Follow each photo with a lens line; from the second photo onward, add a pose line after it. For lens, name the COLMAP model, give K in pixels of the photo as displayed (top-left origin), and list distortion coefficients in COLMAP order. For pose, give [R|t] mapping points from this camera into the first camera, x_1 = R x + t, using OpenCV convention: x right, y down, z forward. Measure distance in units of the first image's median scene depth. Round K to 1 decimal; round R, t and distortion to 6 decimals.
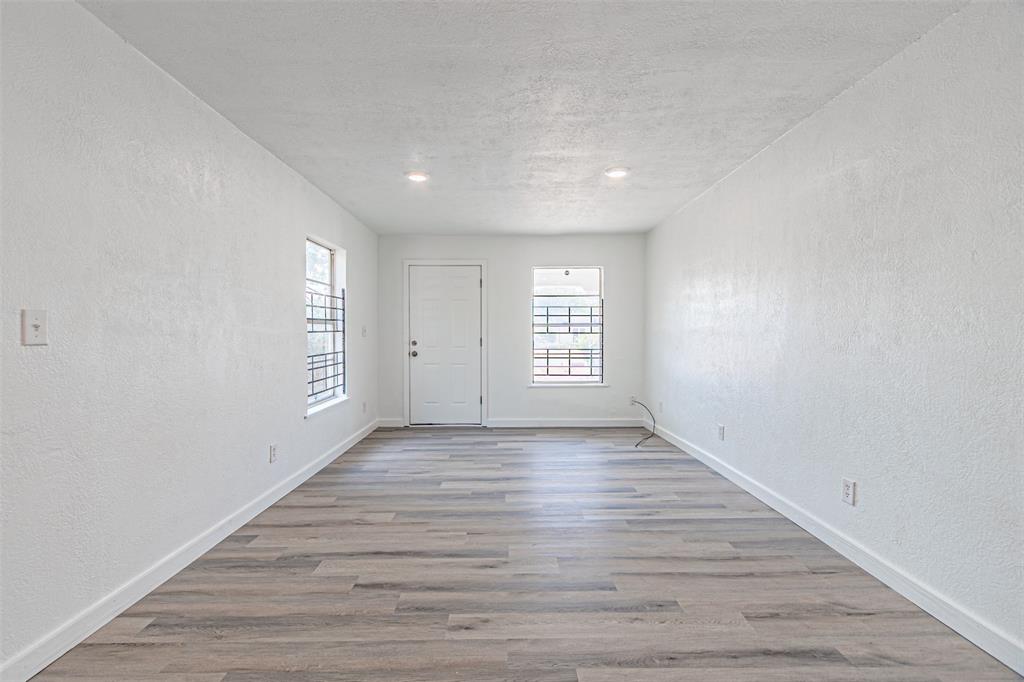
lens RADIAL K [[441.1, 0, 519.9], [0, 441.1, 337.5], [0, 0, 1]] dist [-0.002325, -0.000128]
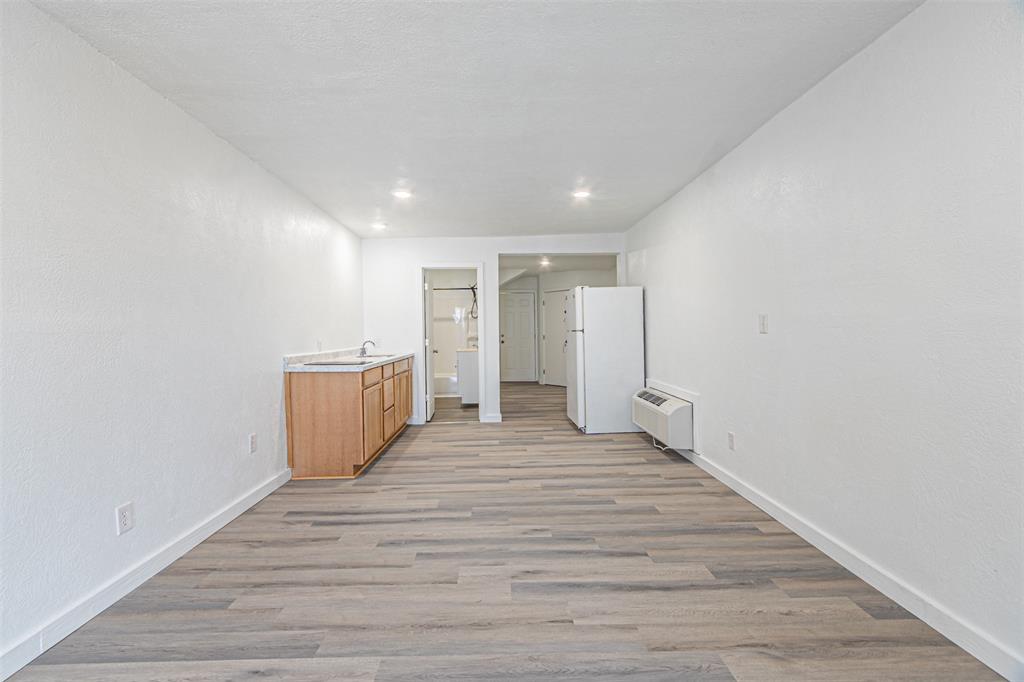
lens RADIAL K [[441.1, 0, 519.9], [0, 441.1, 337.5], [0, 0, 1]] dist [-0.002325, -0.000128]
pose [[-0.999540, 0.018915, -0.023702, -0.033488], [0.018371, 0.999567, 0.022989, -0.019255], [0.024126, 0.022543, -0.999455, 1.981186]]
